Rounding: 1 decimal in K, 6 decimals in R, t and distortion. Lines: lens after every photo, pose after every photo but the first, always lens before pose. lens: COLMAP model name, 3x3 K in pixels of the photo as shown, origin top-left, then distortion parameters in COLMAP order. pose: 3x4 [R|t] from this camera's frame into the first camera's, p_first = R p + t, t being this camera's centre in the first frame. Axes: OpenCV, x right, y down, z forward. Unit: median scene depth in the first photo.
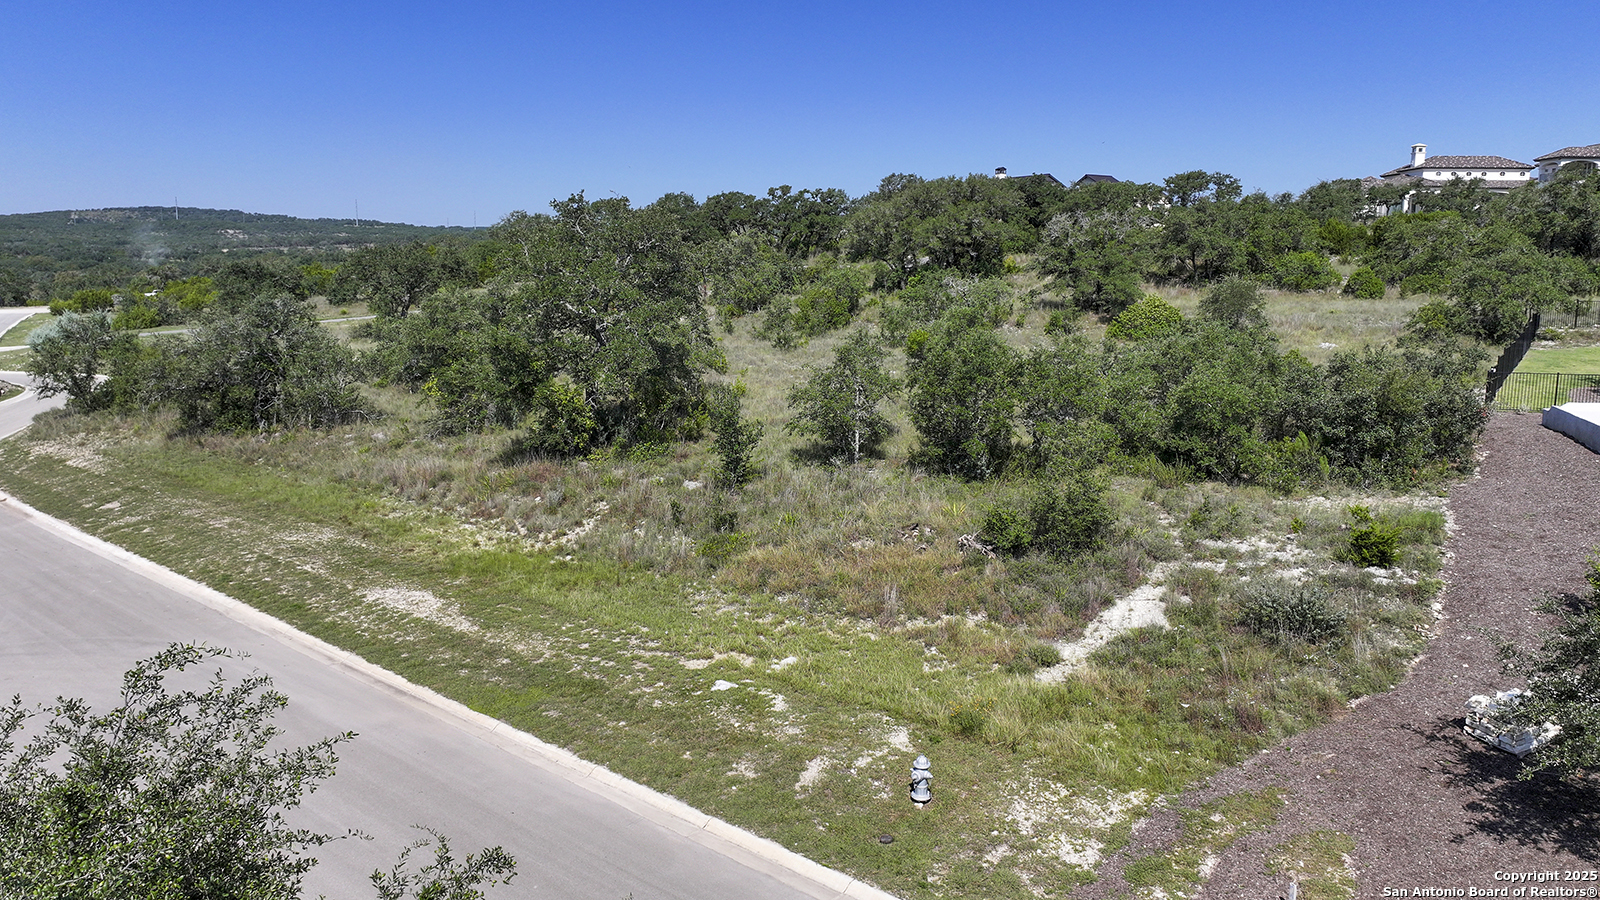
lens RADIAL K [[1138.2, 0, 808.7], [0, 1138.2, 437.0], [0, 0, 1]] dist [-0.003160, 0.000224]
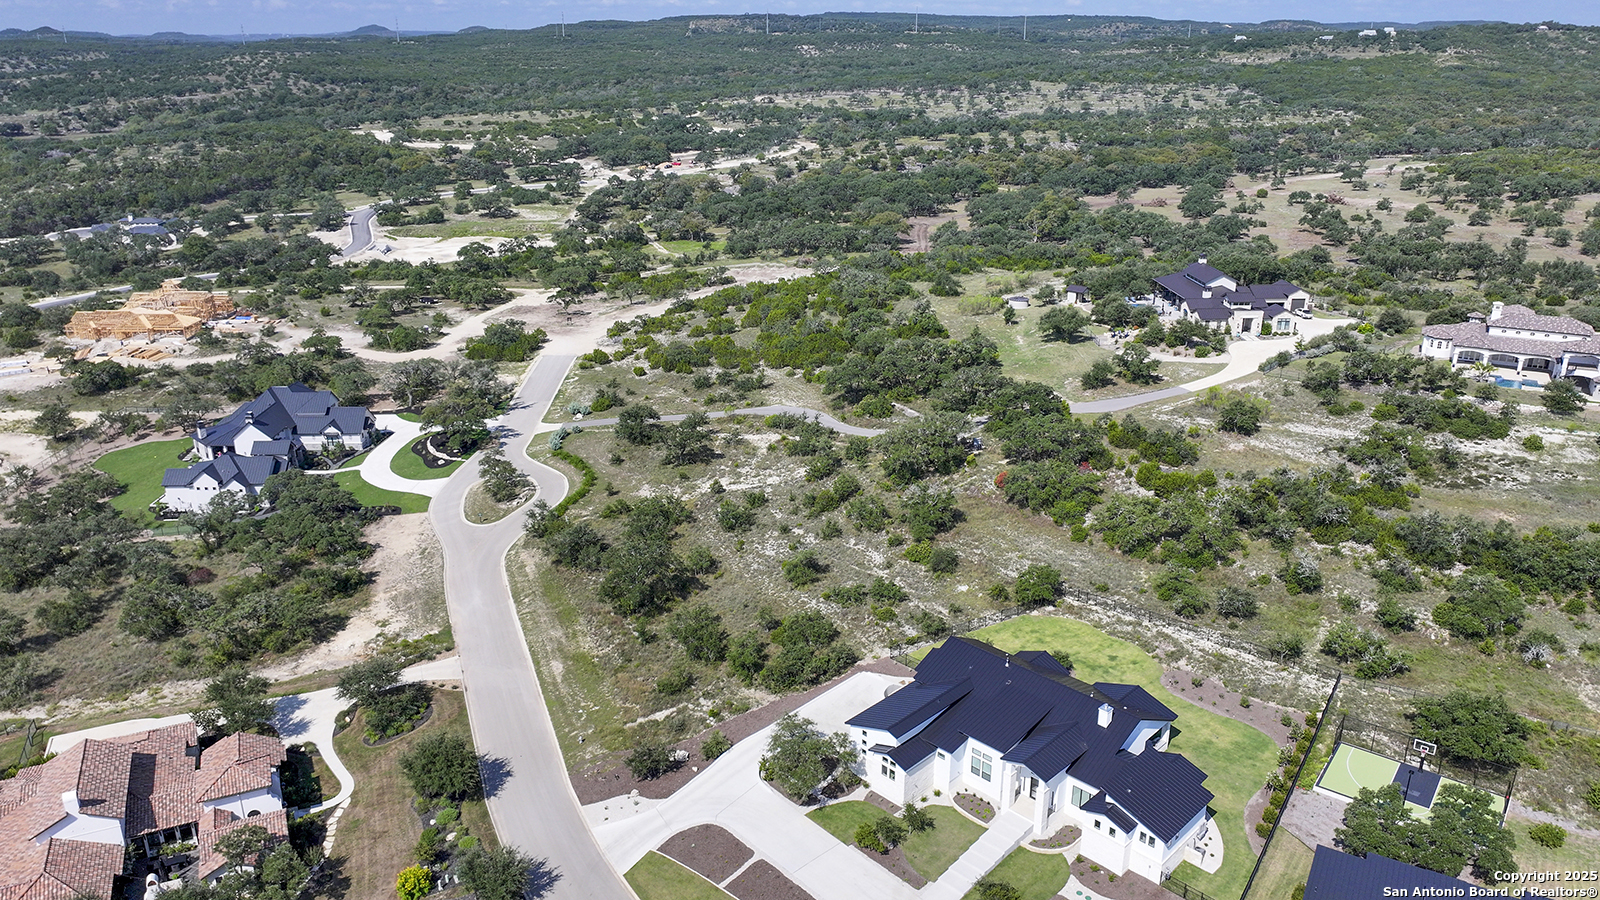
lens RADIAL K [[1132.2, 0, 809.8], [0, 1132.2, 448.3], [0, 0, 1]] dist [0.001440, -0.005188]
pose [[0.887190, 0.154351, -0.434821, 2.039609], [-0.064592, 0.974654, 0.214188, -1.496441], [0.456861, -0.161940, 0.874674, -2.038174]]
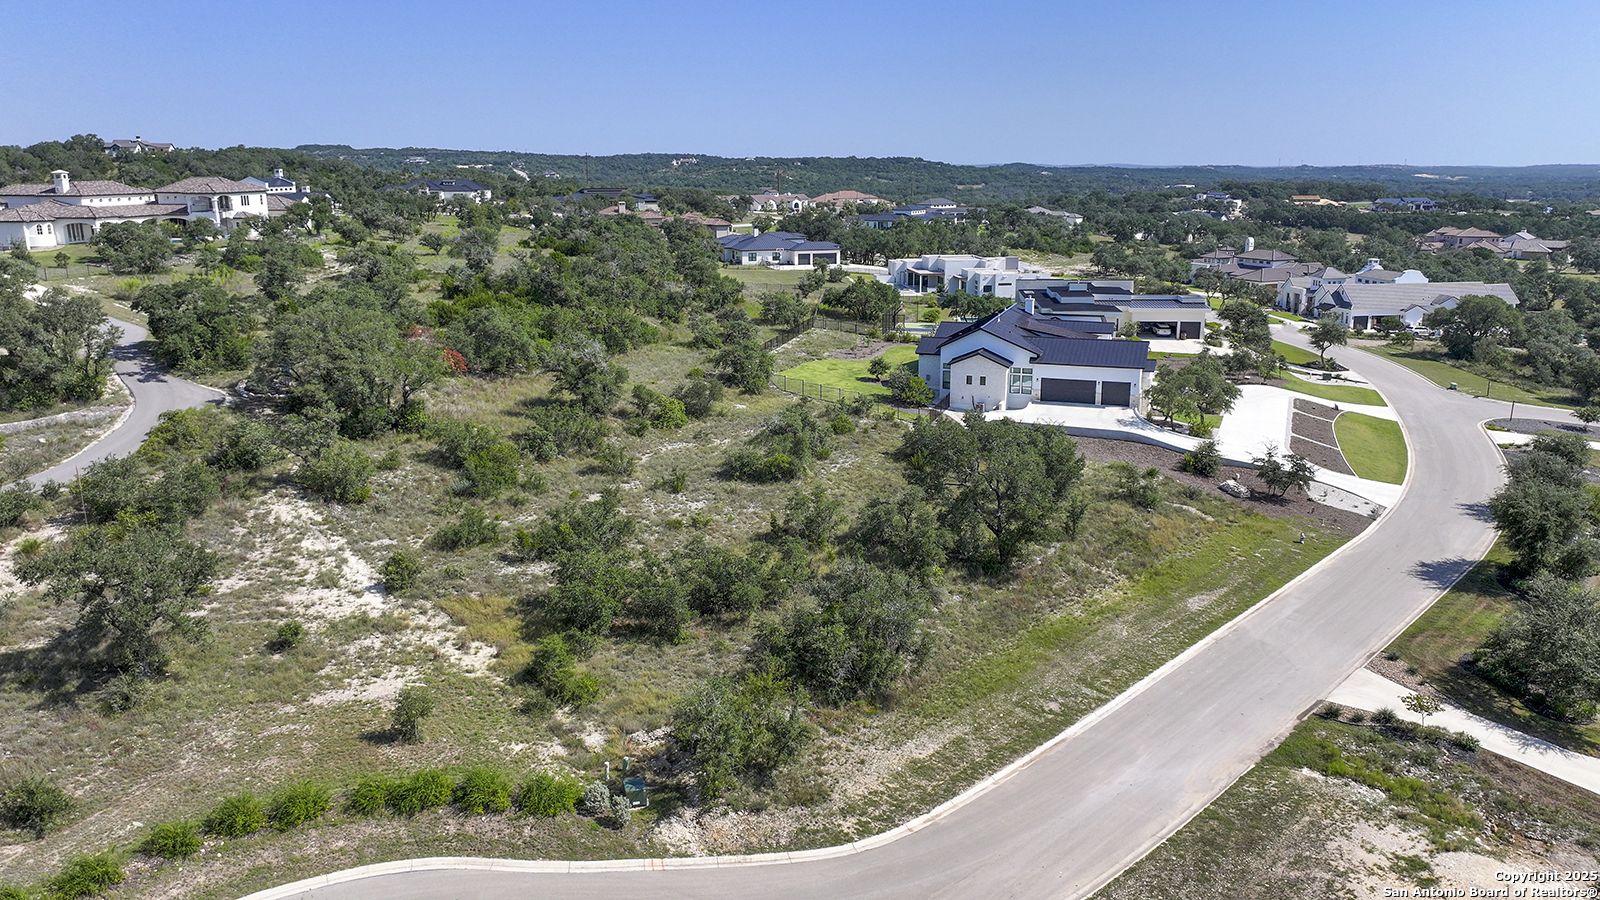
lens RADIAL K [[1138.2, 0, 808.7], [0, 1138.2, 437.0], [0, 0, 1]] dist [-0.003160, 0.000224]
pose [[0.041843, -0.236561, 0.970715, -2.298878], [0.146711, 0.962490, 0.228232, -0.760206], [-0.988294, 0.132864, 0.074980, 1.355999]]
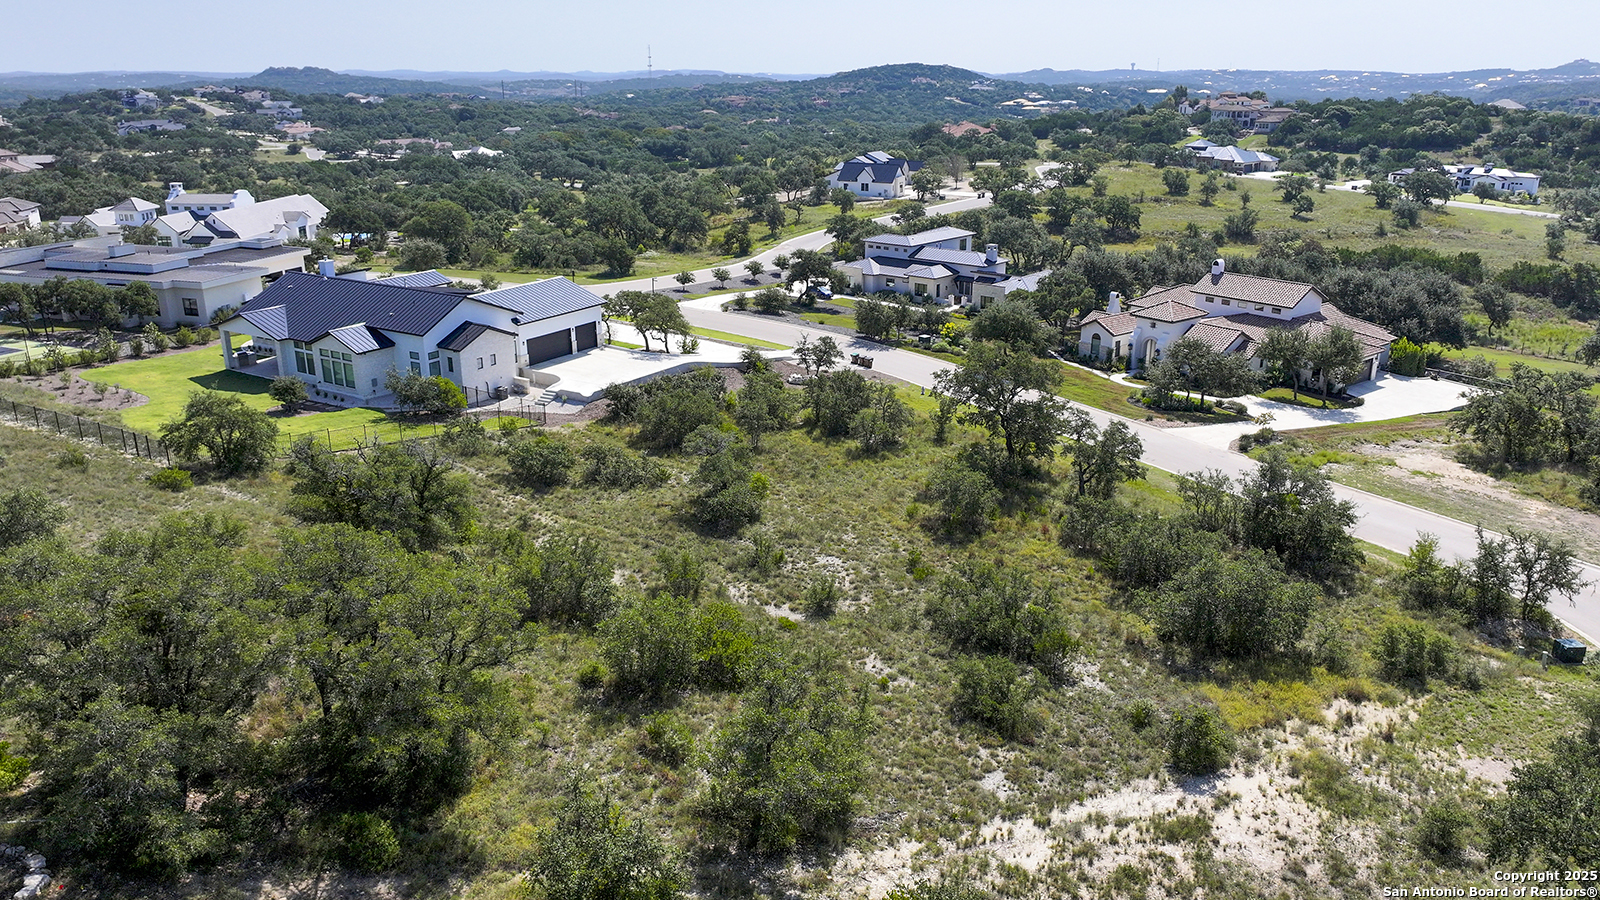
lens RADIAL K [[1132.2, 0, 809.8], [0, 1132.2, 448.3], [0, 0, 1]] dist [0.001440, -0.005188]
pose [[-0.968013, -0.084070, 0.236397, -0.383417], [0.031738, 0.893595, 0.447750, -1.052996], [-0.248886, 0.440930, -0.862343, 3.238569]]
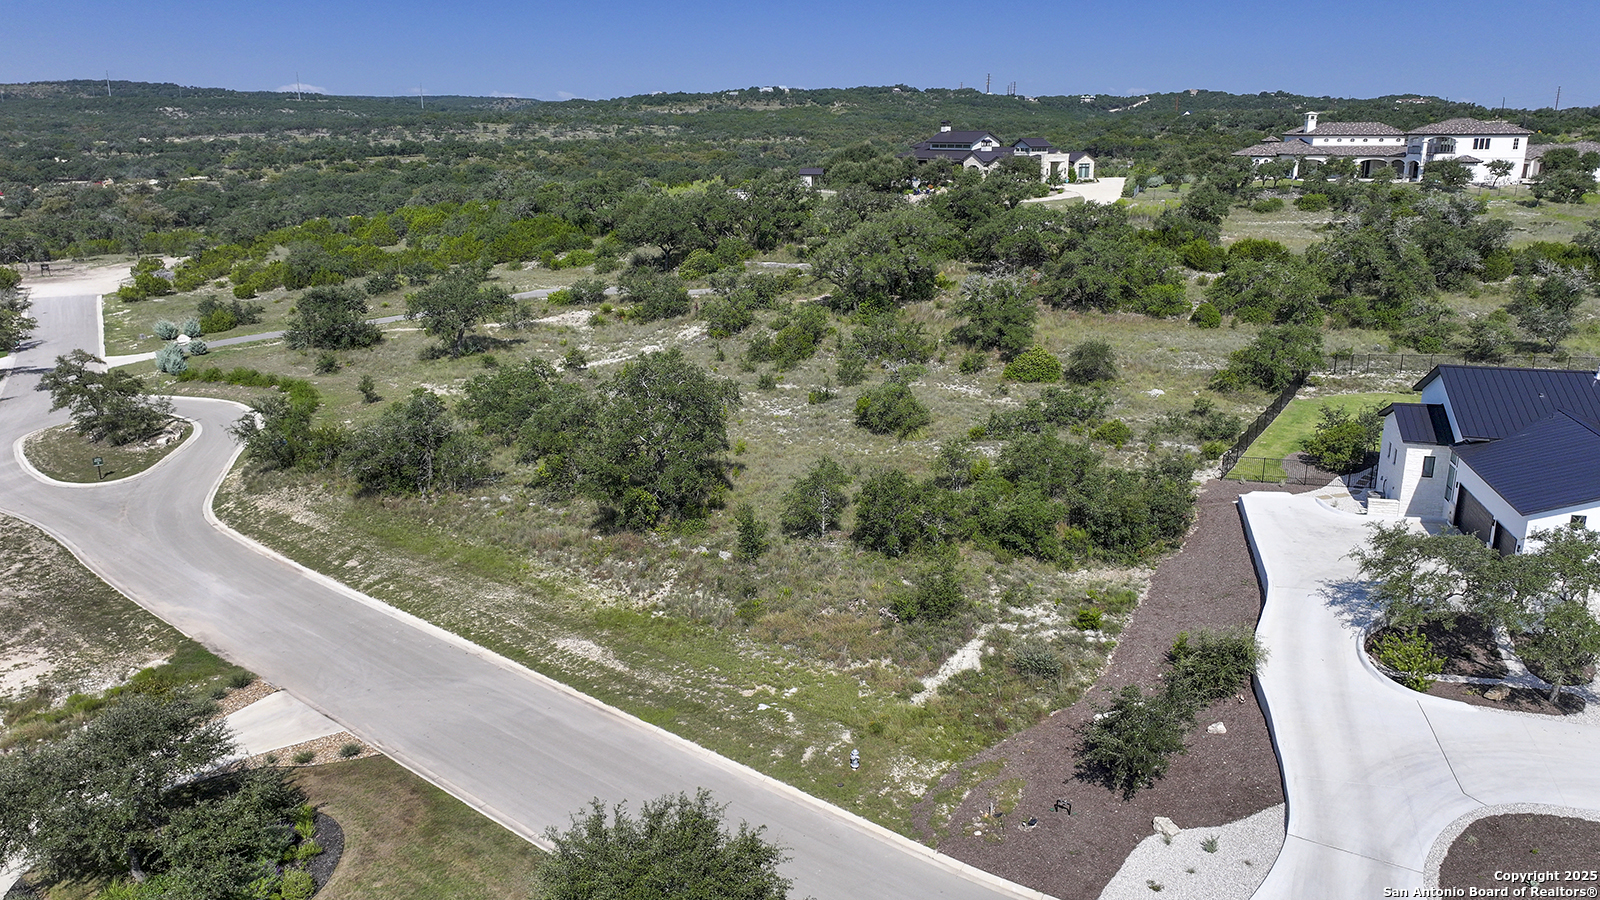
lens RADIAL K [[1138.2, 0, 808.7], [0, 1138.2, 437.0], [0, 0, 1]] dist [-0.003160, 0.000224]
pose [[0.999283, -0.016015, 0.034320, -0.036120], [0.011992, 0.993367, 0.114364, -0.337902], [-0.035923, -0.113870, 0.992846, -0.675225]]
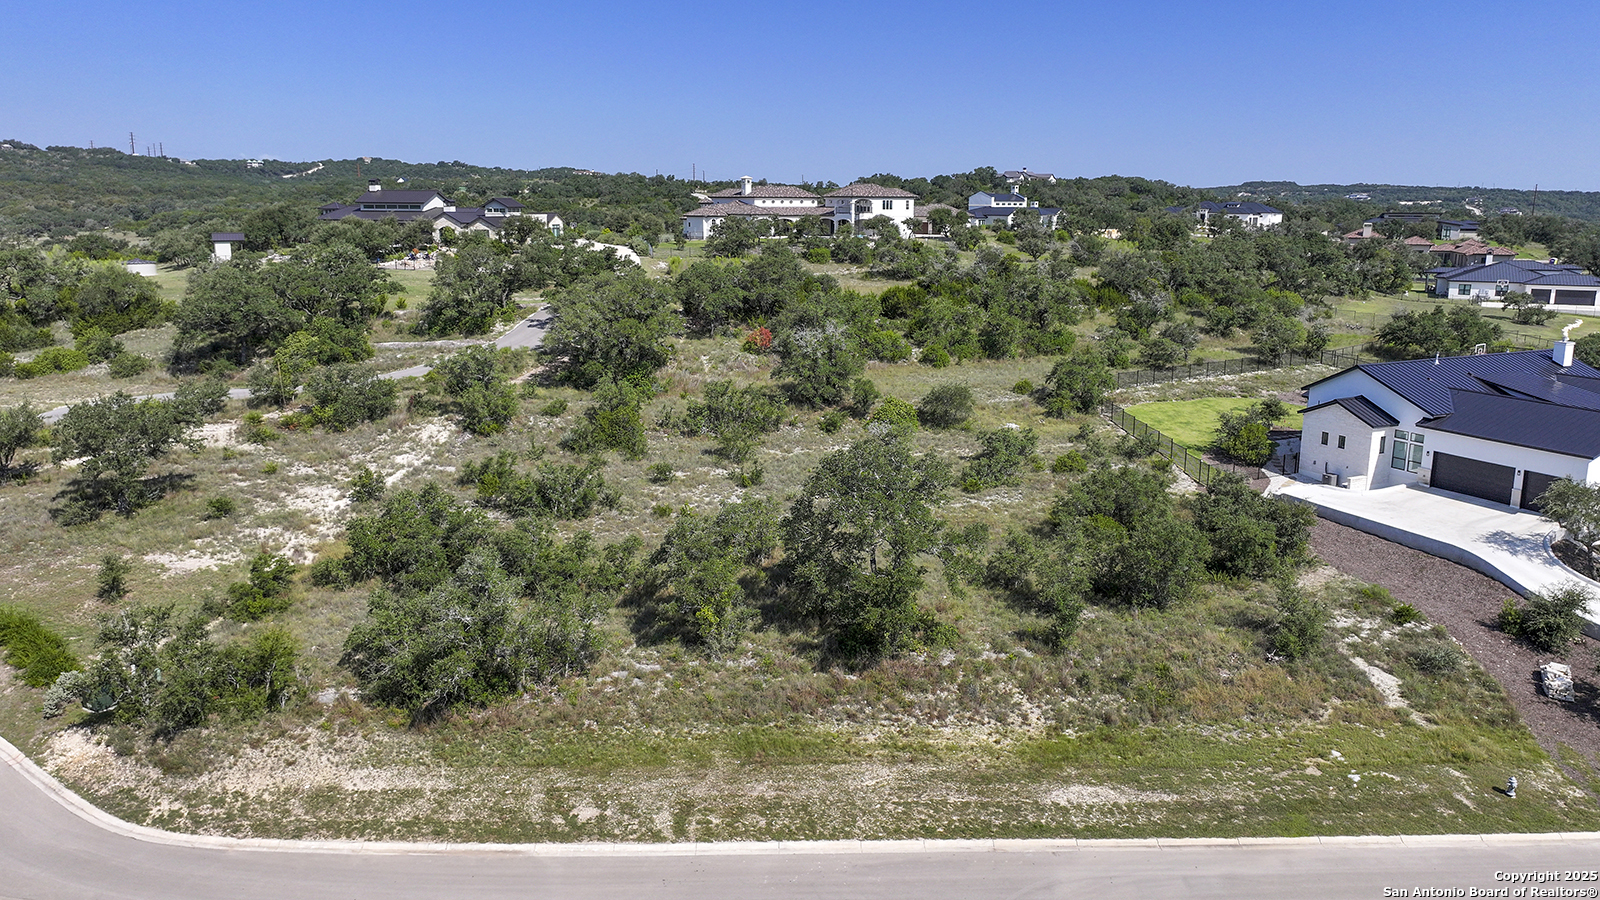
lens RADIAL K [[1138.2, 0, 808.7], [0, 1138.2, 437.0], [0, 0, 1]] dist [-0.003160, 0.000224]
pose [[0.738471, -0.137640, 0.660087, -1.295665], [0.097740, 0.990456, 0.097181, -0.421570], [-0.667163, -0.007248, 0.744876, 0.114728]]
